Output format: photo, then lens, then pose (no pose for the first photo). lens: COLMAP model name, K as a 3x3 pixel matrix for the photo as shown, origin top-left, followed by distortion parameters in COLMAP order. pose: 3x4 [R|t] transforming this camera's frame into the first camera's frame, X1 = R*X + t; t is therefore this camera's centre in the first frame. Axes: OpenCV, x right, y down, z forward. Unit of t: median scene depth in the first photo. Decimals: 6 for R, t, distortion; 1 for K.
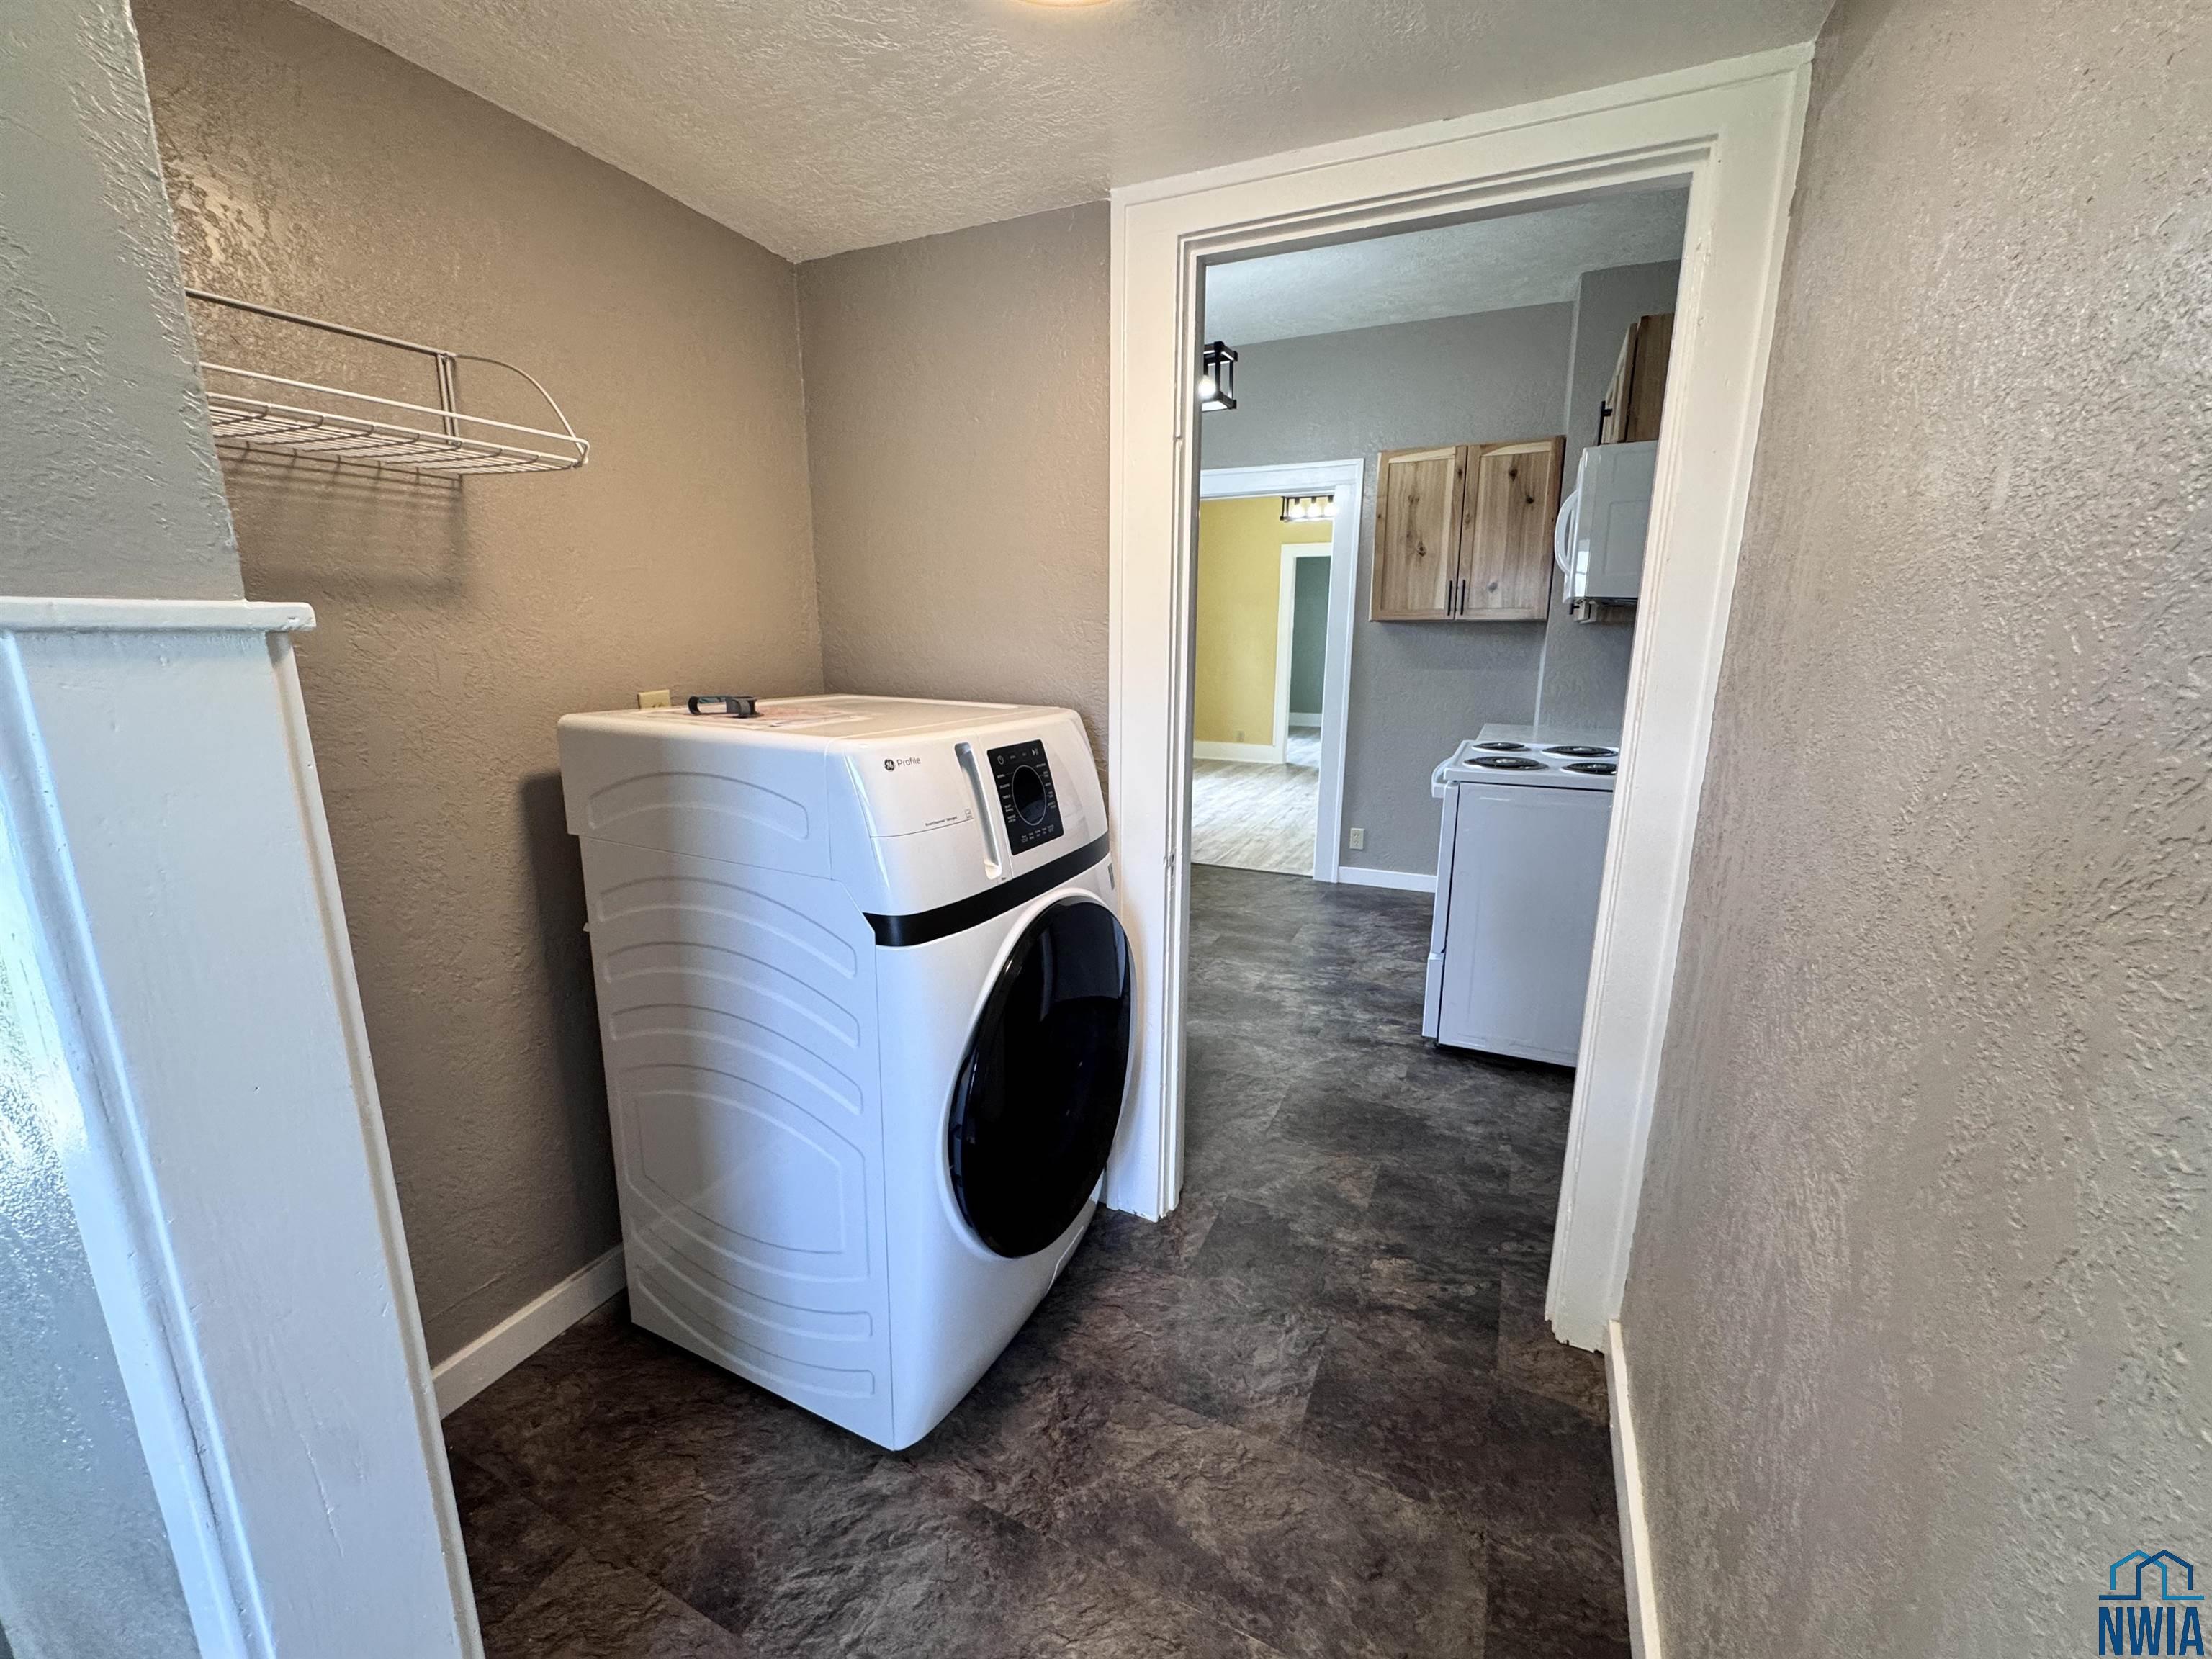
lens RADIAL K [[886.6, 0, 1105.9], [0, 886.6, 830.3], [0, 0, 1]] dist [0.000099, -0.000001]
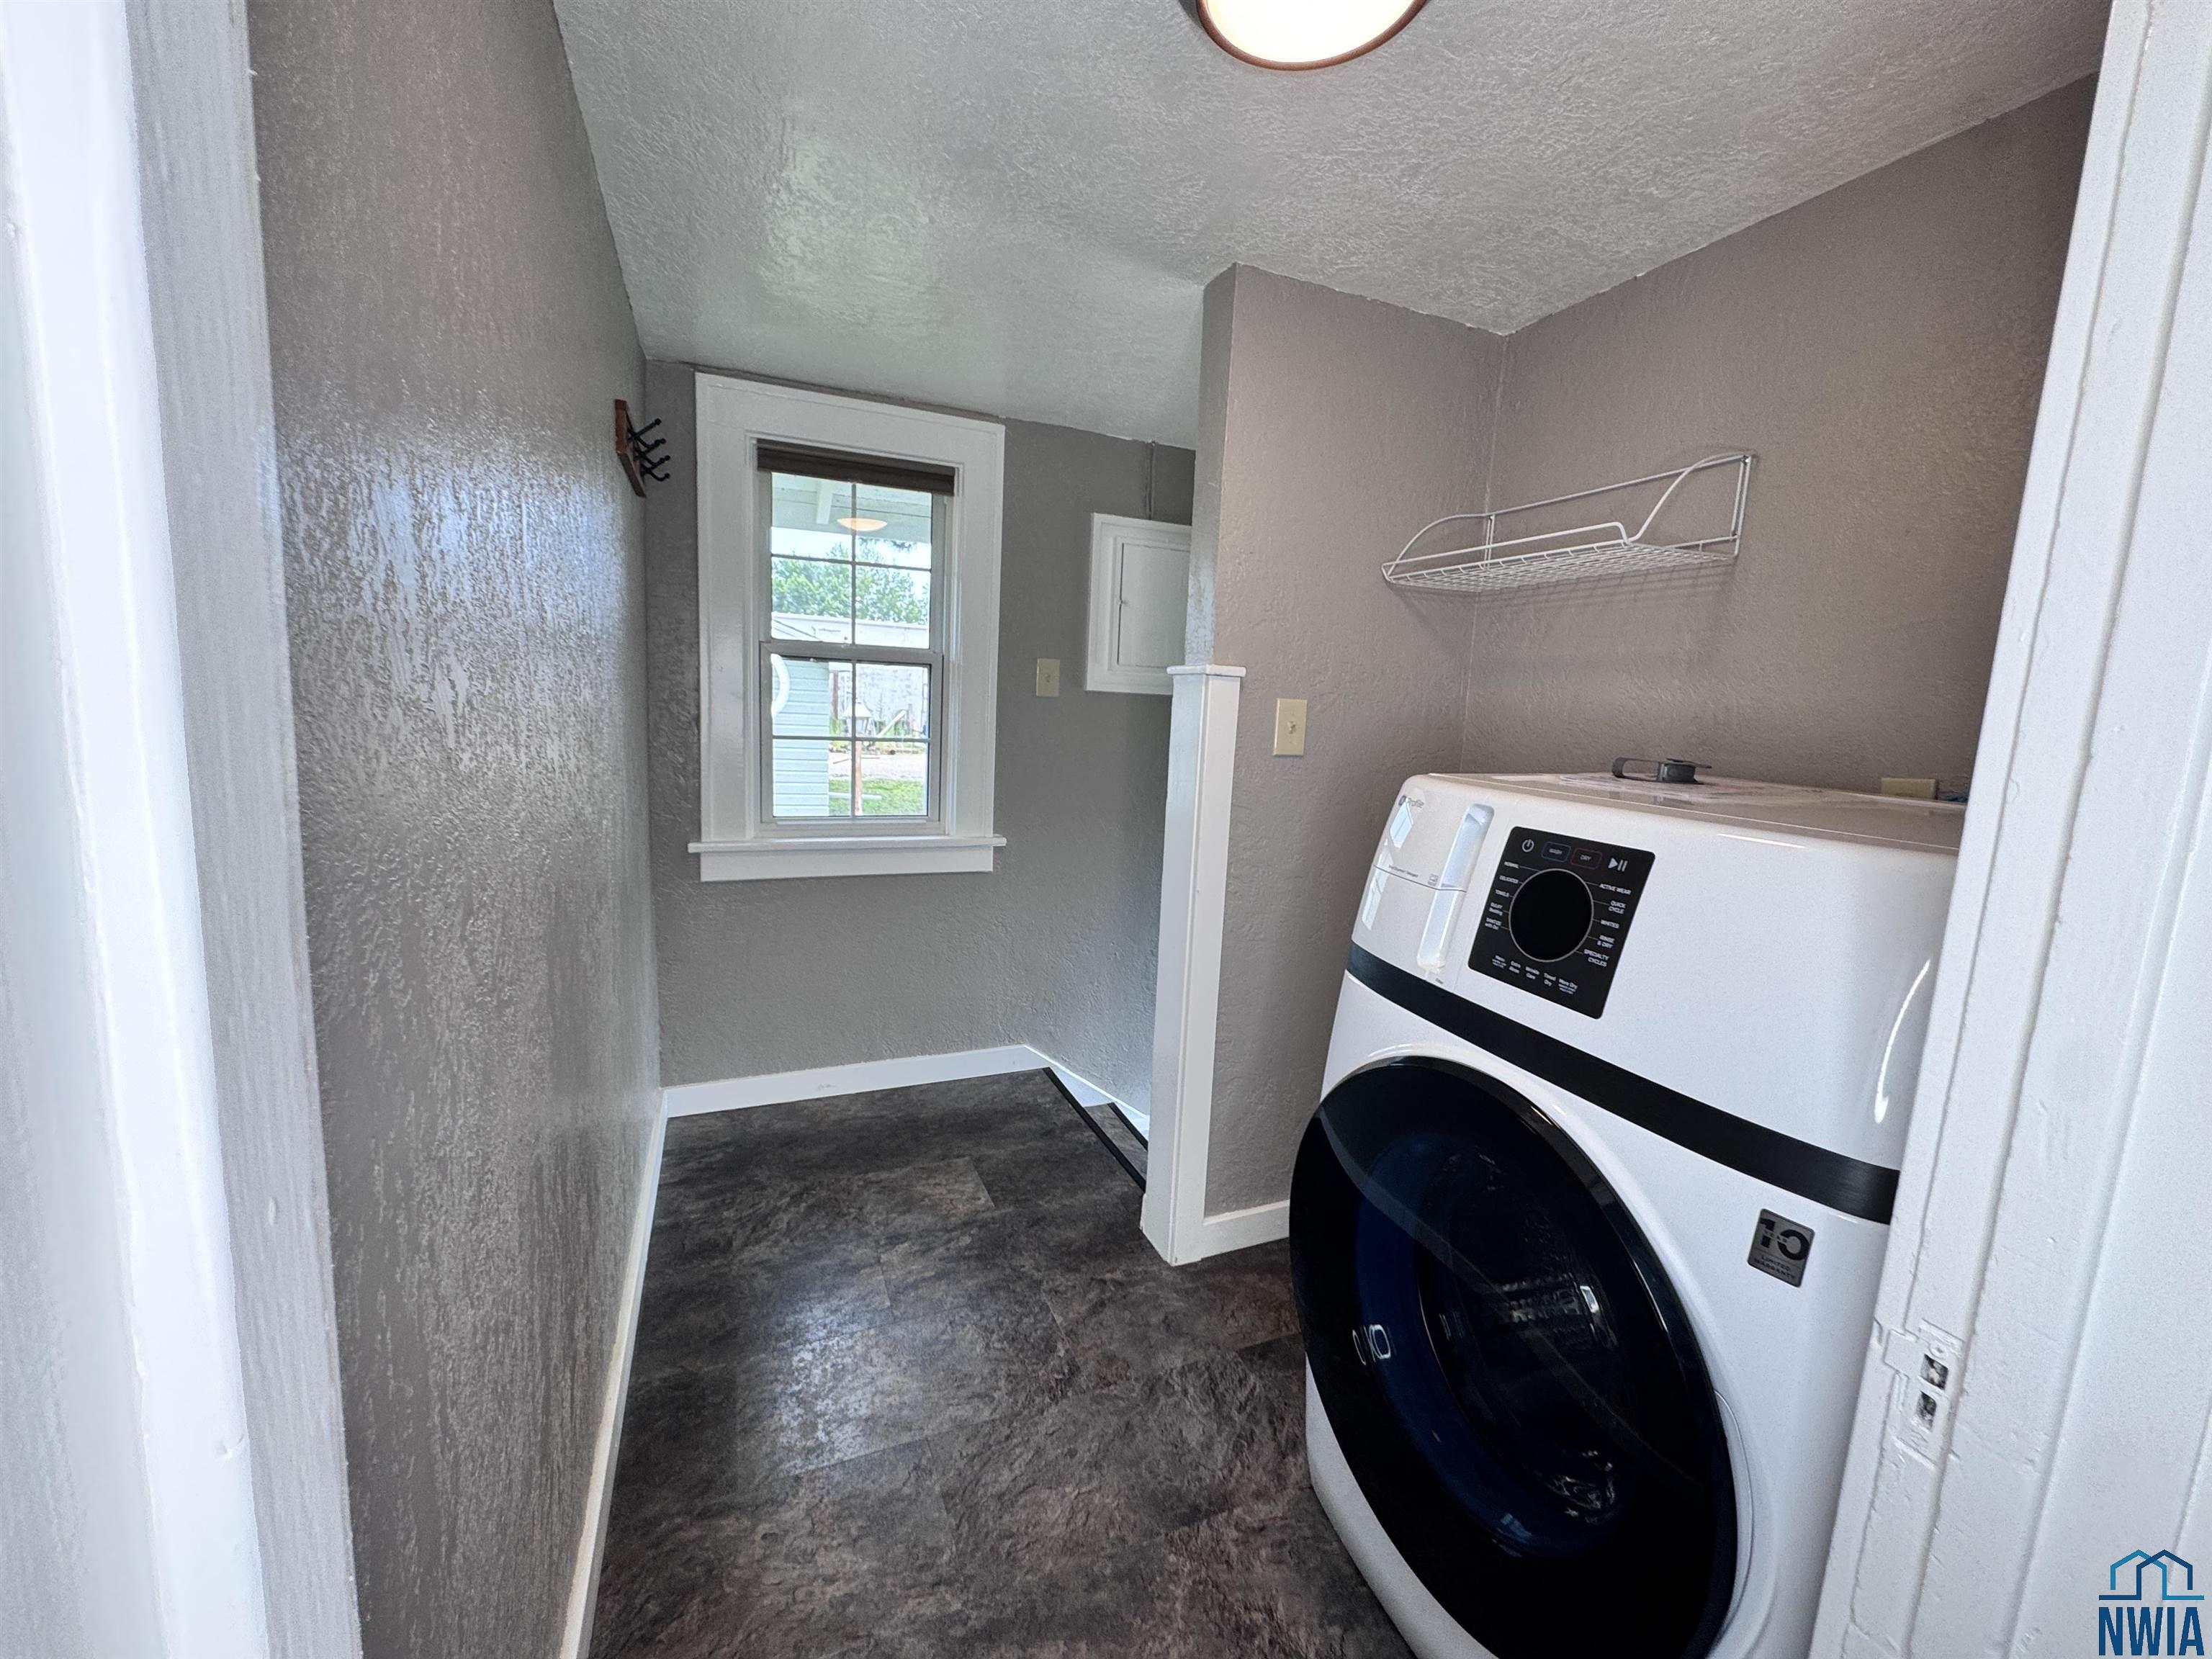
lens RADIAL K [[886.6, 0, 1103.3], [0, 886.6, 824.1], [0, 0, 1]] dist [0.000099, -0.000001]
pose [[-0.672964, 0.065132, -0.736802, 0.676826], [-0.211476, 0.937594, 0.276035, -0.237521], [0.708800, 0.341578, -0.617193, 1.298277]]
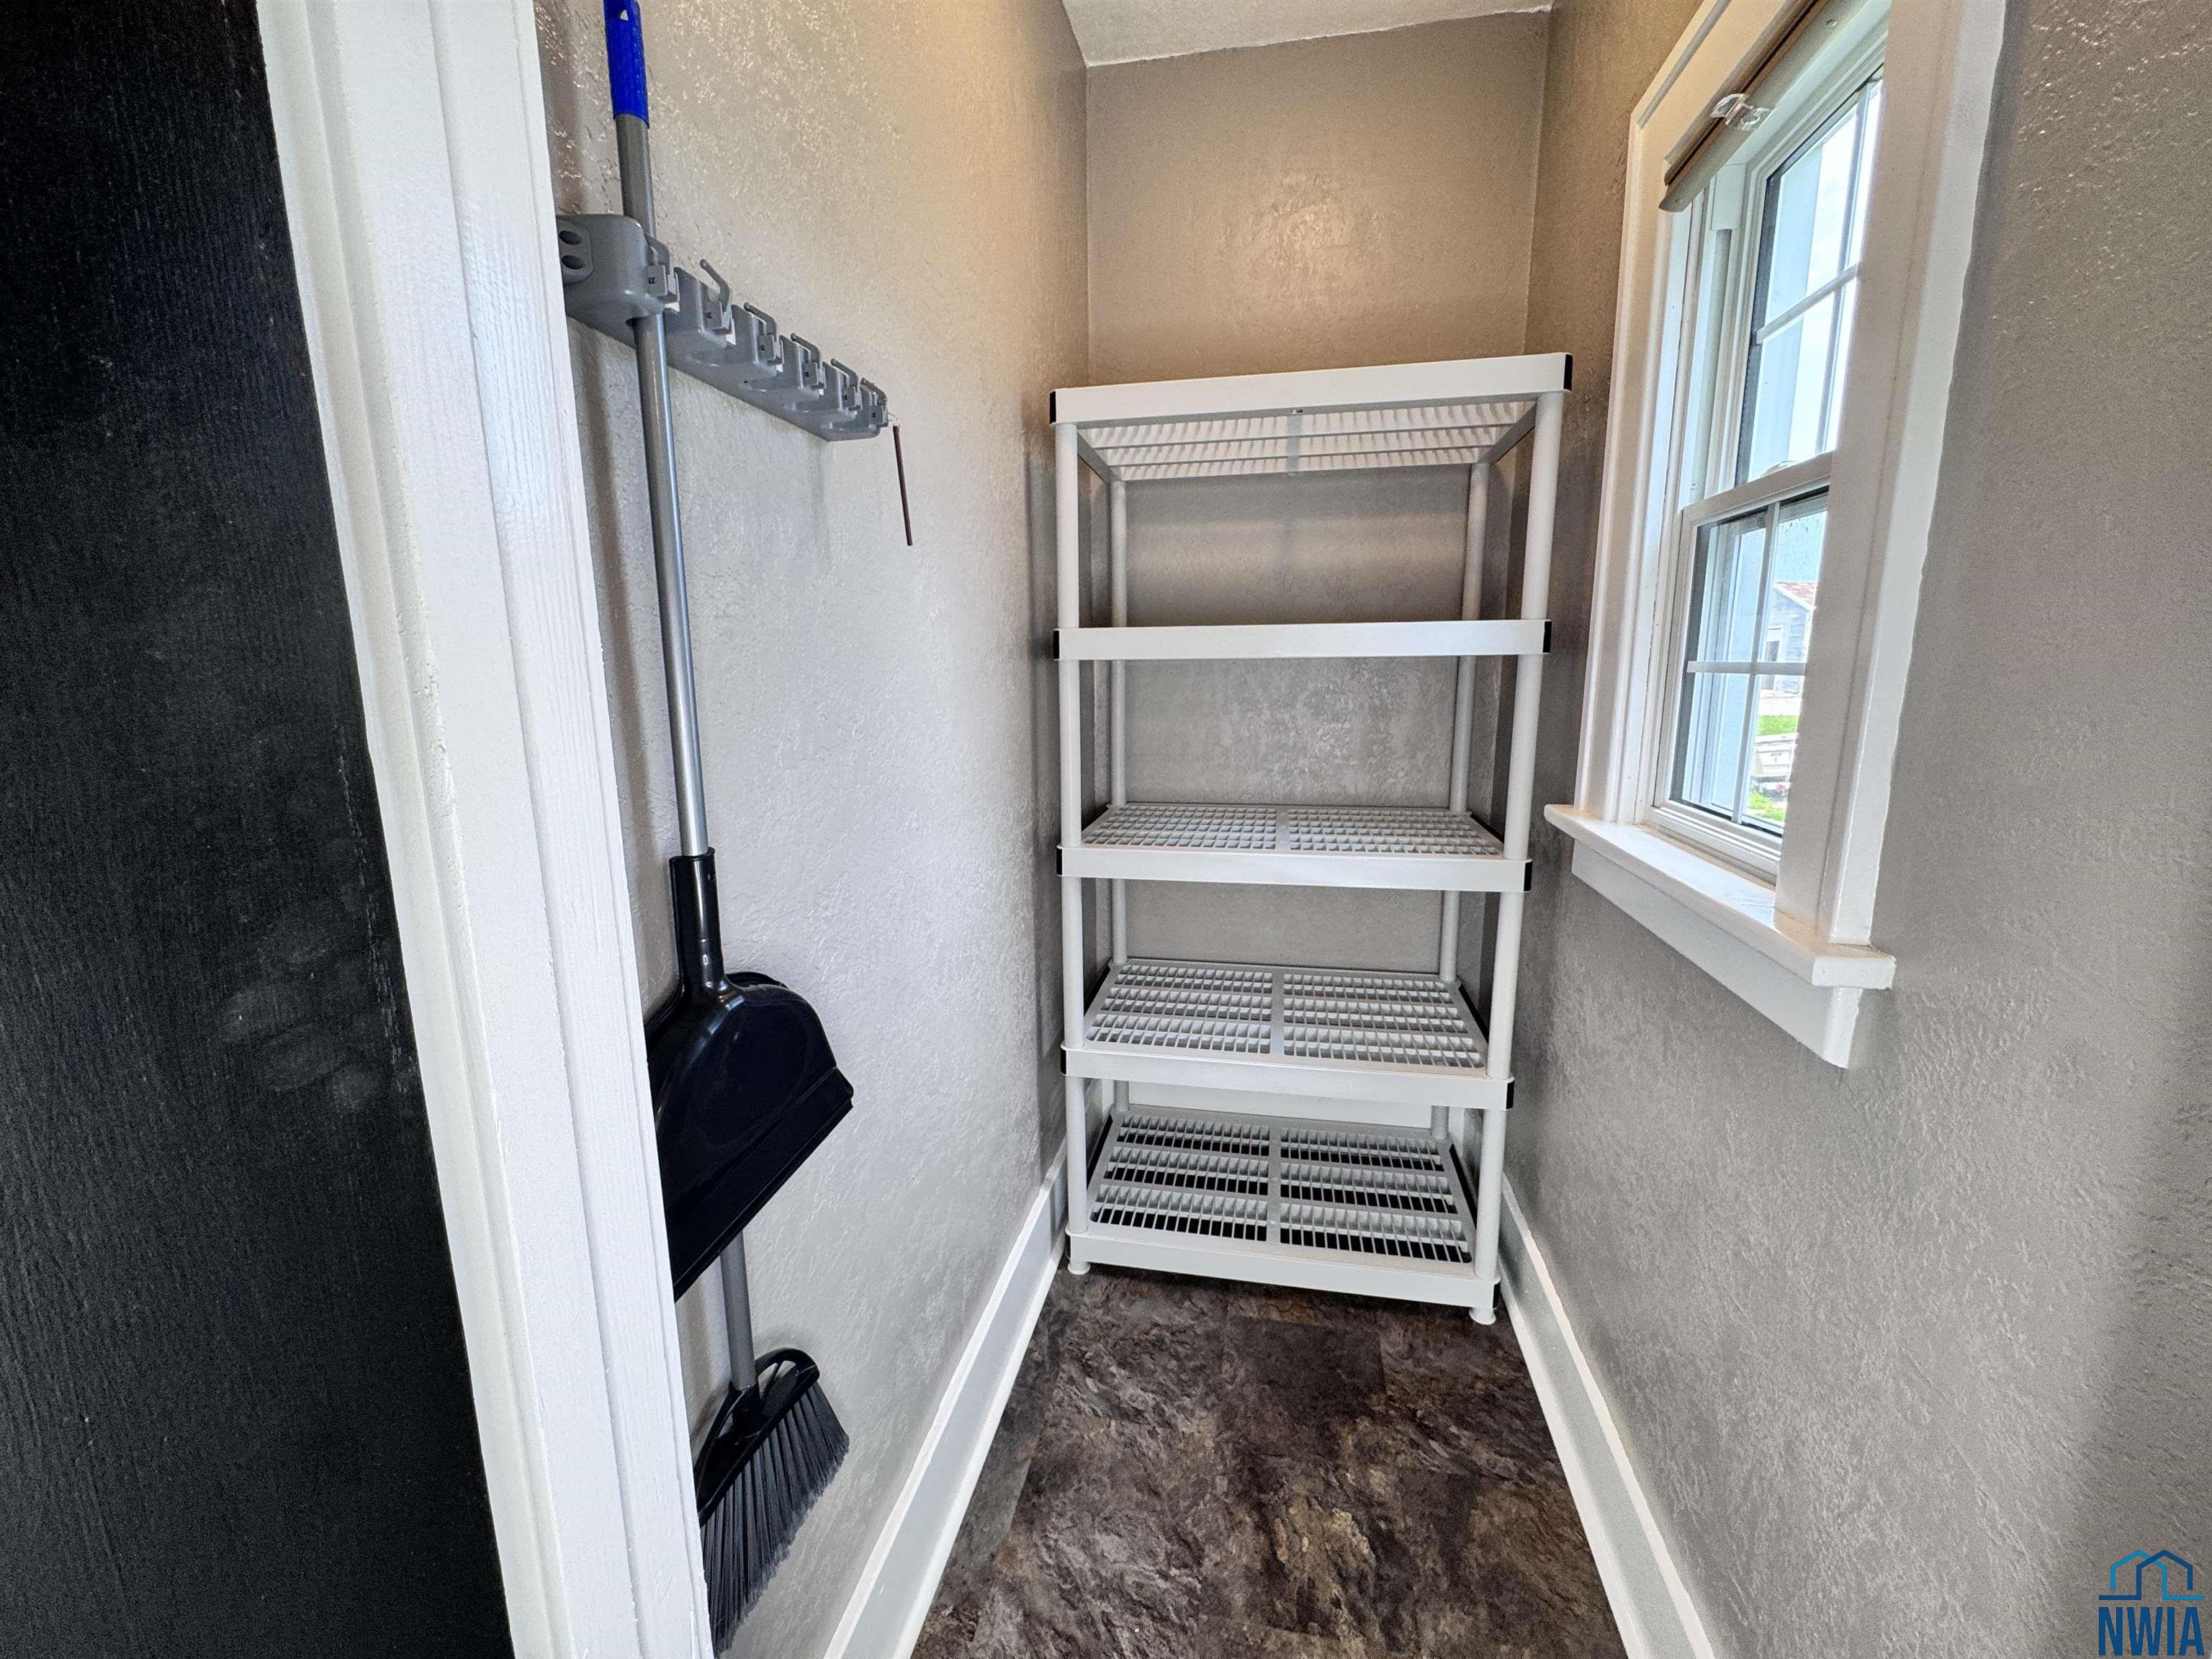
lens RADIAL K [[886.6, 0, 1107.1], [0, 886.6, 828.4], [0, 0, 1]] dist [0.000099, -0.000001]
pose [[-0.237063, -0.178073, 0.955035, -1.028021], [0.216520, 0.948646, 0.230627, -0.206313], [-0.947059, 0.261457, -0.186333, 0.914914]]
